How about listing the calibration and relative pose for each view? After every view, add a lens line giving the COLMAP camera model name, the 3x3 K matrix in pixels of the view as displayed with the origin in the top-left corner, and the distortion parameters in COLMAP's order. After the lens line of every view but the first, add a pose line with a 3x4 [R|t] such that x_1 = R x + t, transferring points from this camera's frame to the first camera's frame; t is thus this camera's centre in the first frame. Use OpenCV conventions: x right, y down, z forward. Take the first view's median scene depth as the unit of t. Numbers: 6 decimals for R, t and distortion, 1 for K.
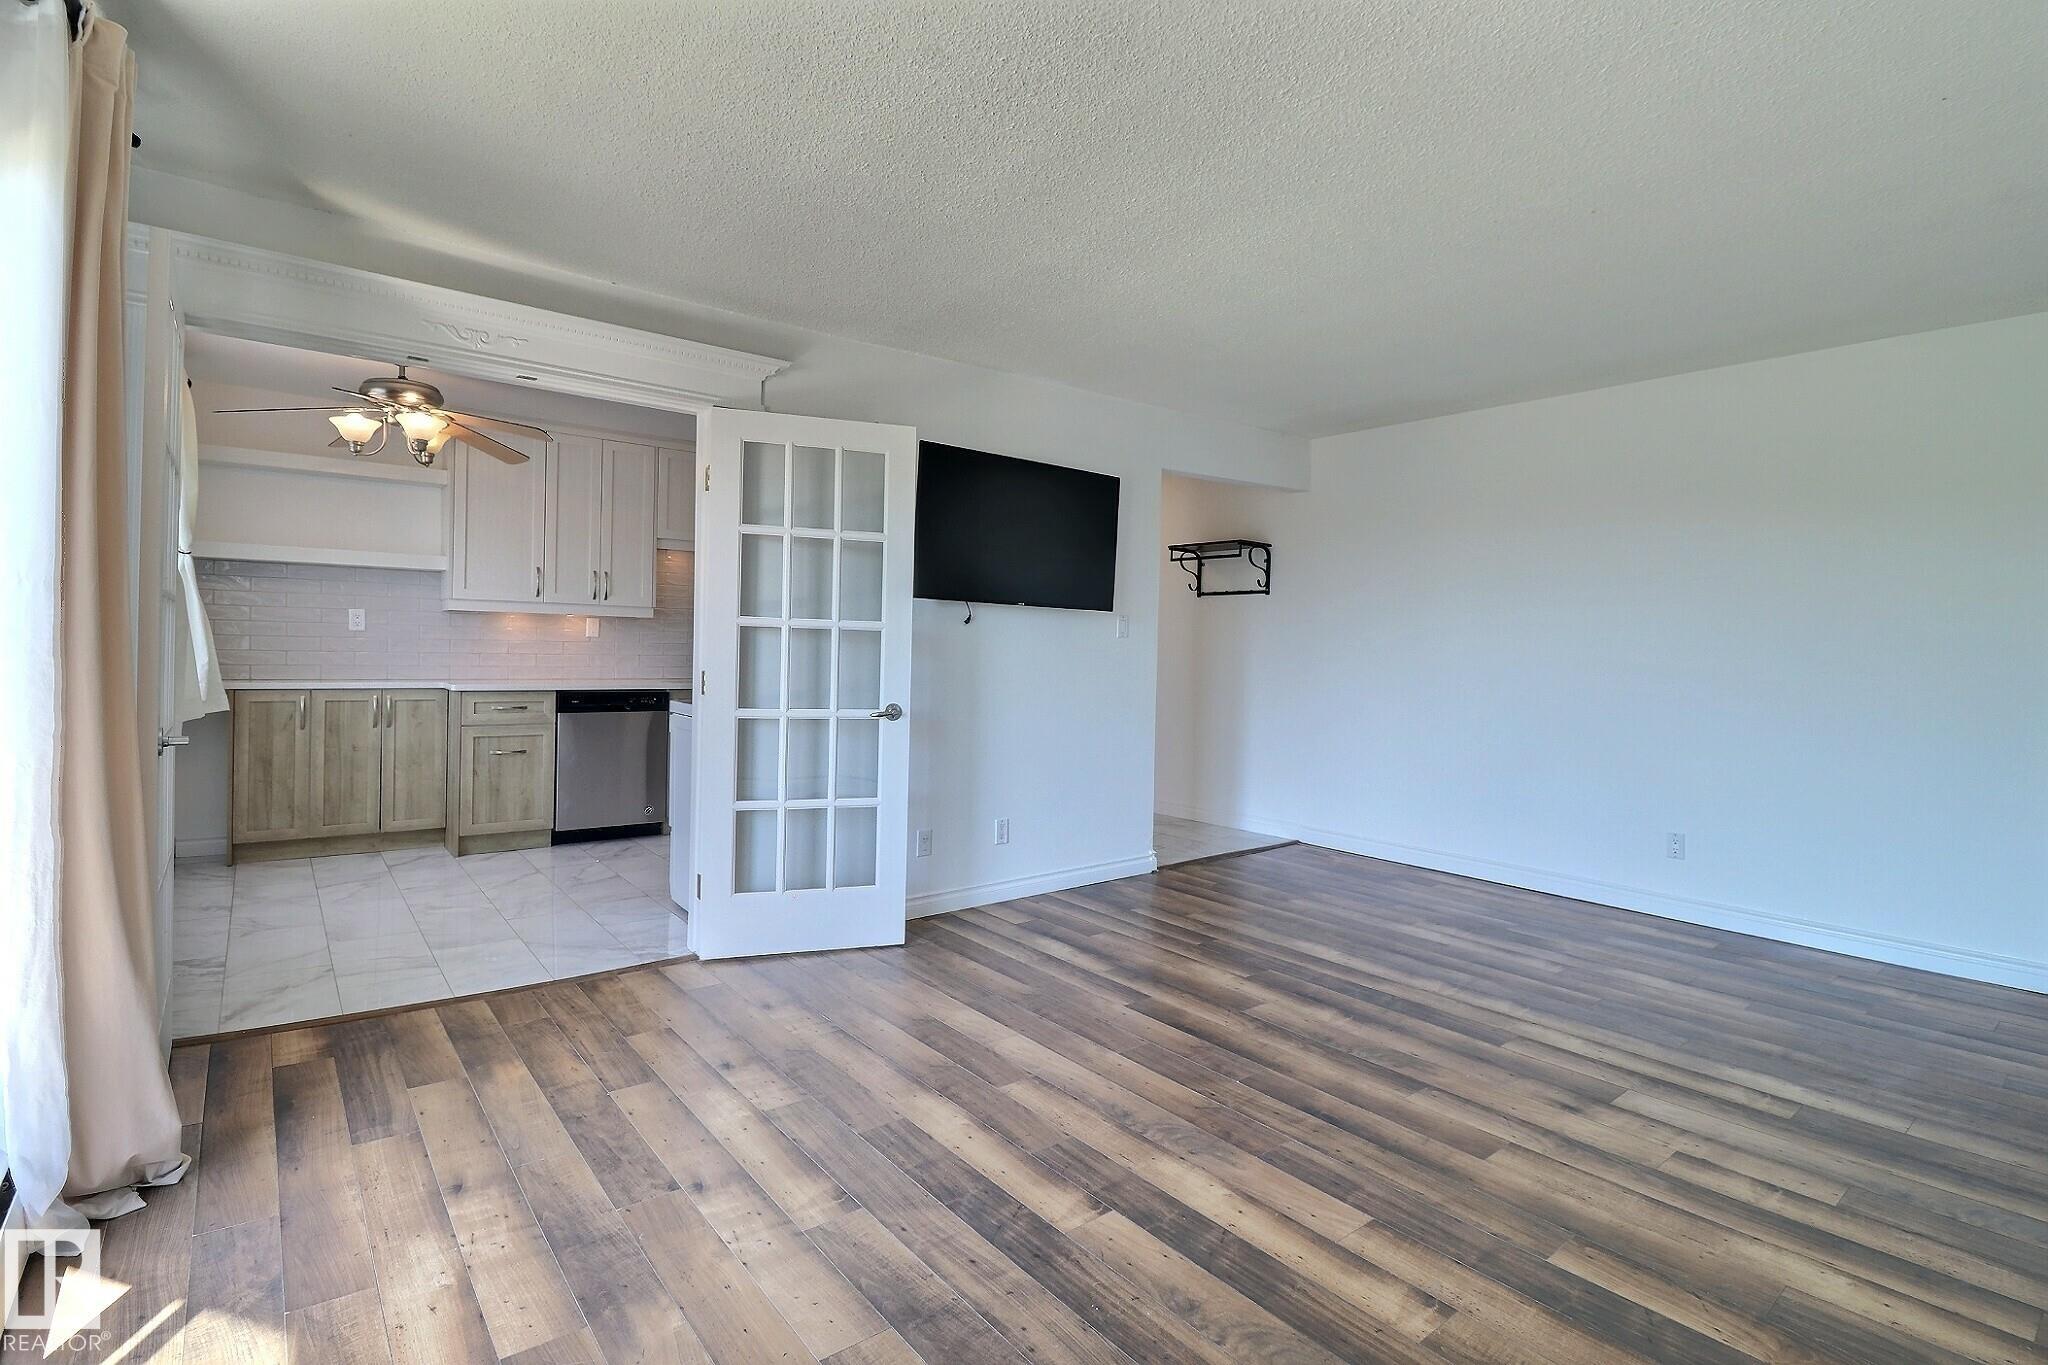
lens RADIAL K [[964.6, 0, 1039.5], [0, 964.6, 656.8], [0, 0, 1]] dist [0.005682, -0.017263]
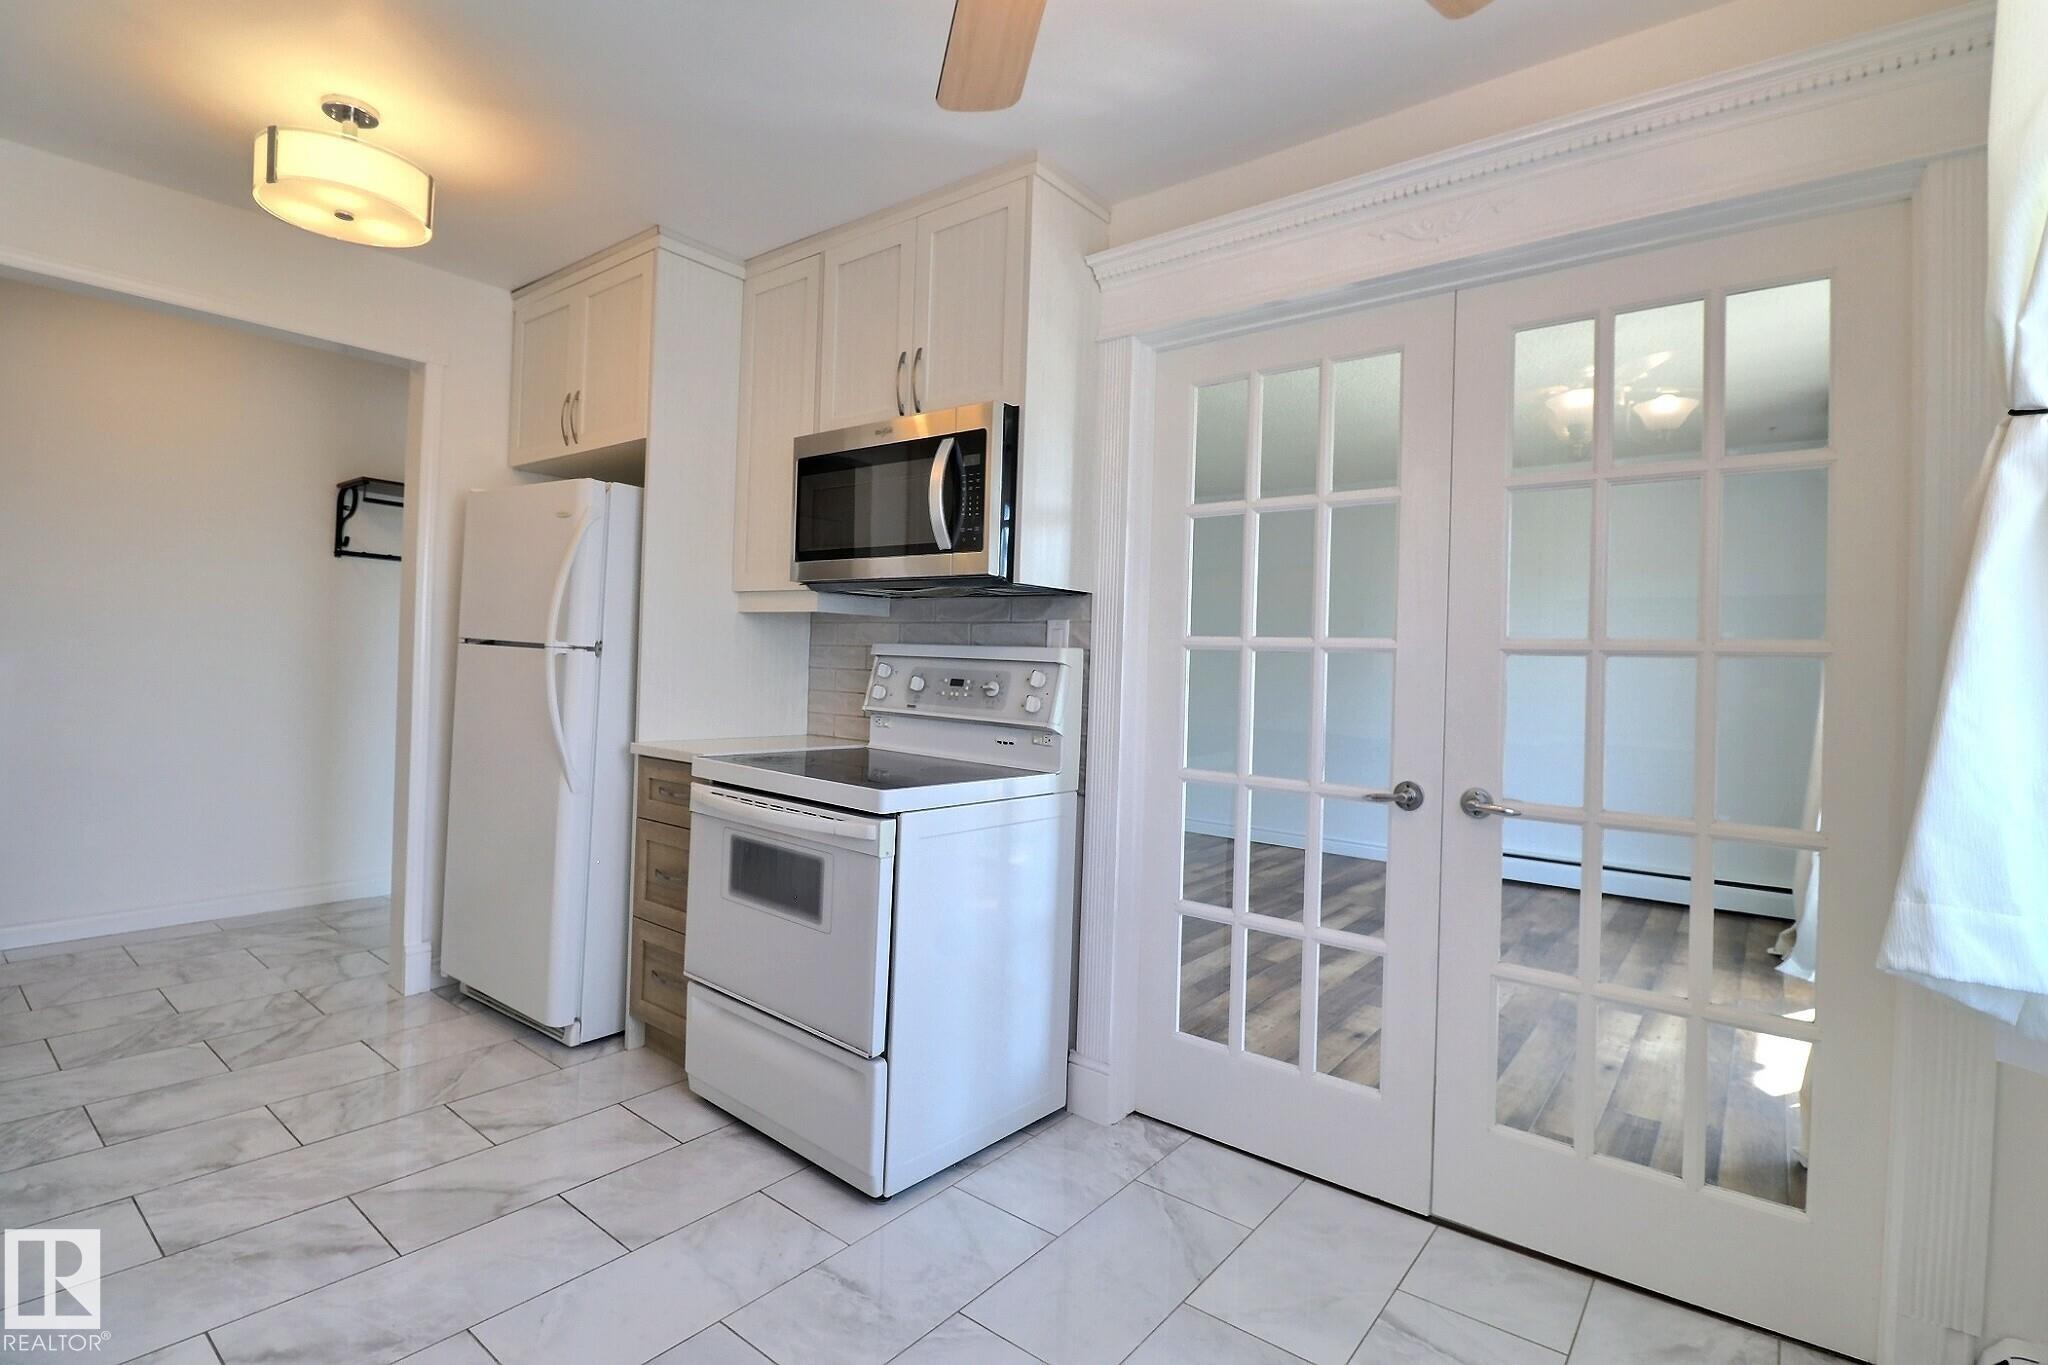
lens RADIAL K [[964.6, 0, 1039.5], [0, 964.6, 656.8], [0, 0, 1]] dist [0.005682, -0.017263]
pose [[-0.231636, -0.020901, 0.972578, -1.302737], [-0.030804, 0.999425, 0.014141, -0.043501], [-0.972315, -0.026684, -0.232146, 1.578595]]
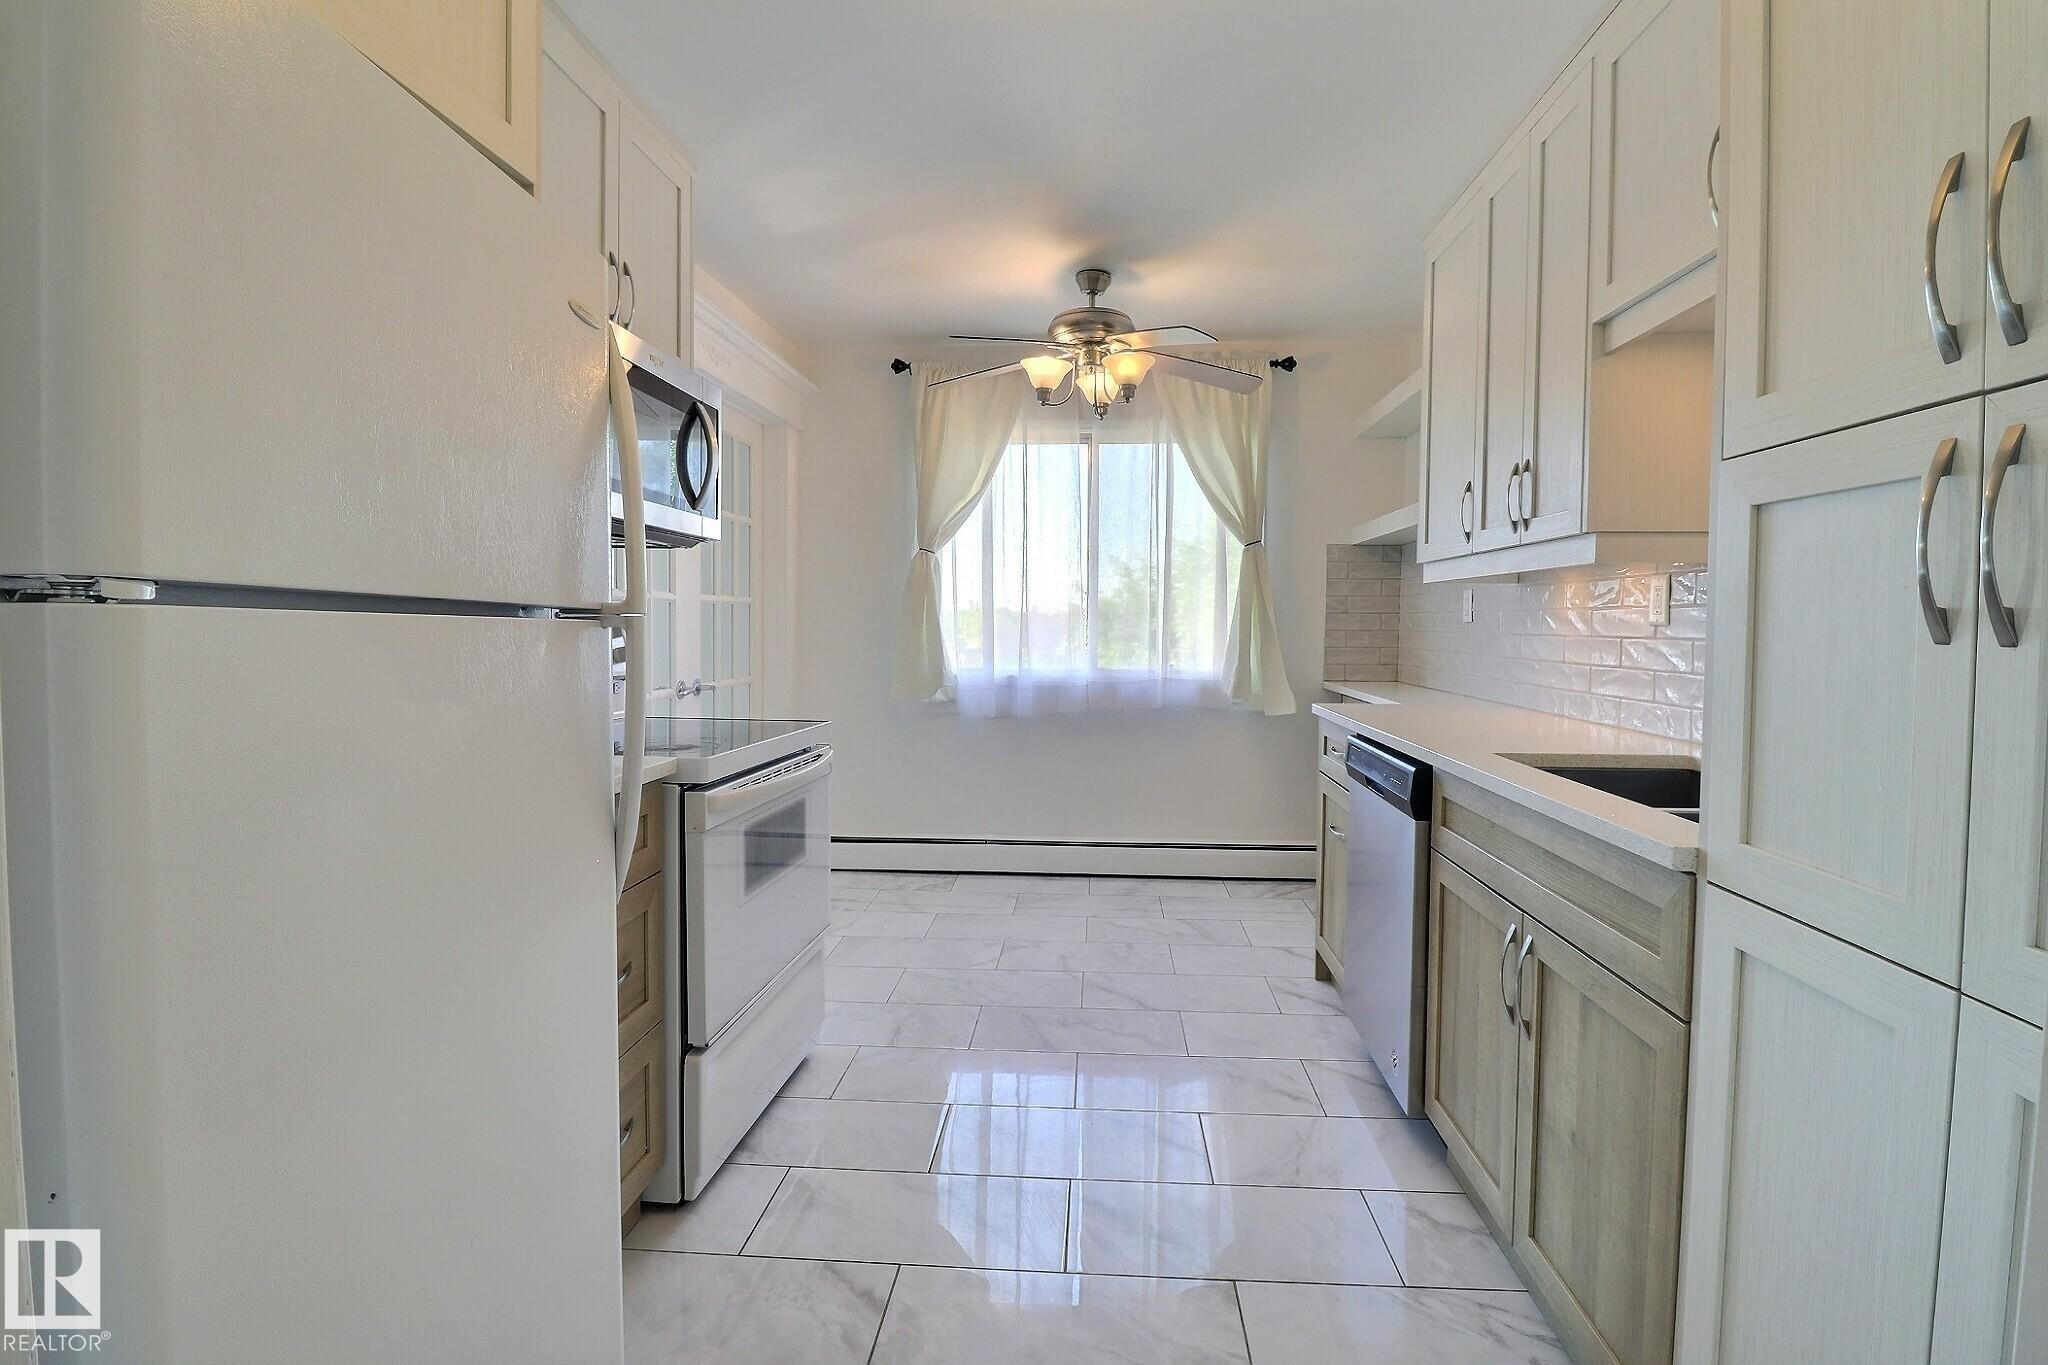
lens RADIAL K [[957.5, 0, 1038.7], [0, 957.5, 659.8], [0, 0, 1]] dist [-0.001307, -0.012317]
pose [[-0.674976, 0.003422, -0.737832, -0.046146], [-0.030745, 0.998990, 0.032759, -0.024943], [0.737199, 0.044796, -0.674189, 2.279678]]
